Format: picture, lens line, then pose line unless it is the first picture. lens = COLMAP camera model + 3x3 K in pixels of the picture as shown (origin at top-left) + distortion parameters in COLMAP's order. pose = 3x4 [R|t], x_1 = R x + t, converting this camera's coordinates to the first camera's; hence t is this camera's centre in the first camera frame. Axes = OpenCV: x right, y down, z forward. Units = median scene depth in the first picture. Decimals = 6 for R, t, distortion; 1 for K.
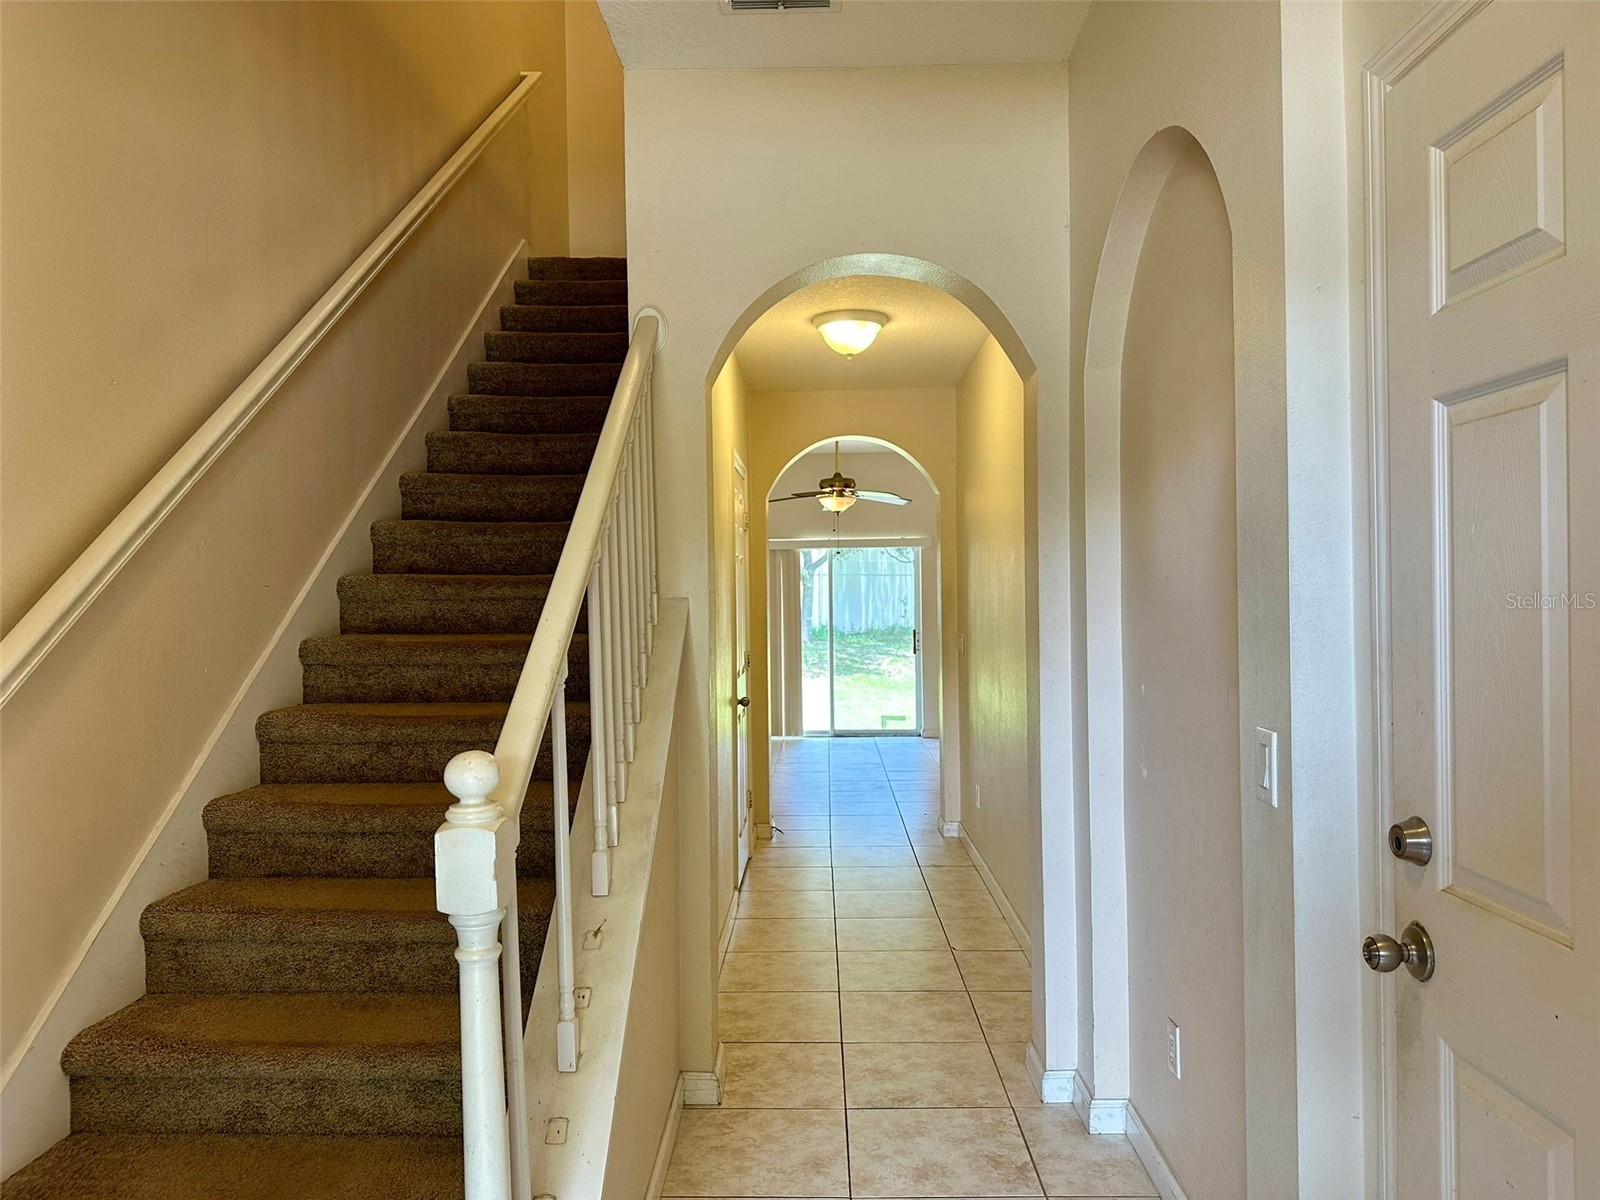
lens RADIAL K [[1135.4, 0, 806.3], [0, 1135.4, 598.3], [0, 0, 1]] dist [0.056742, -0.065120]
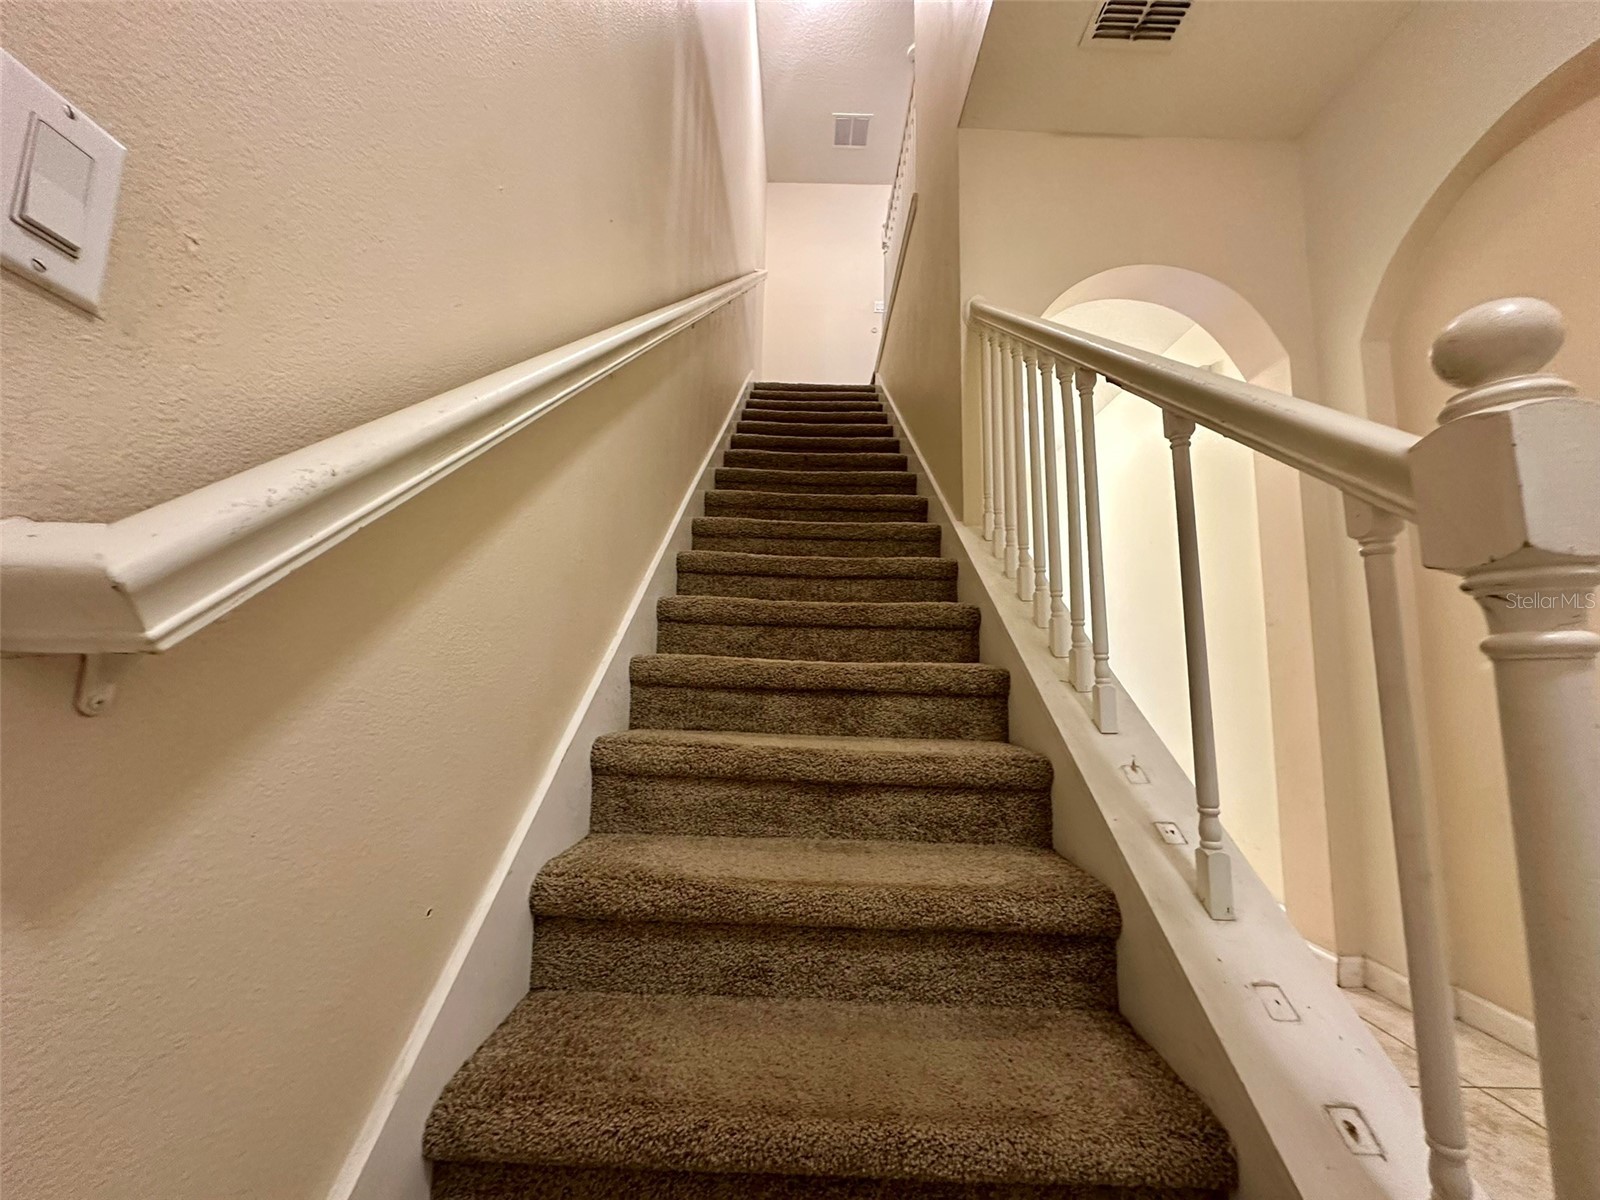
lens RADIAL K [[641.3, 0, 788.3], [0, 641.3, 601.7], [0, 0, 1]] dist [-0.004633, 0.001202]
pose [[0.999348, 0.034887, 0.009292, -0.471070], [-0.033249, 0.989640, -0.139665, 0.250014], [-0.014068, 0.139265, 0.990155, 0.507130]]
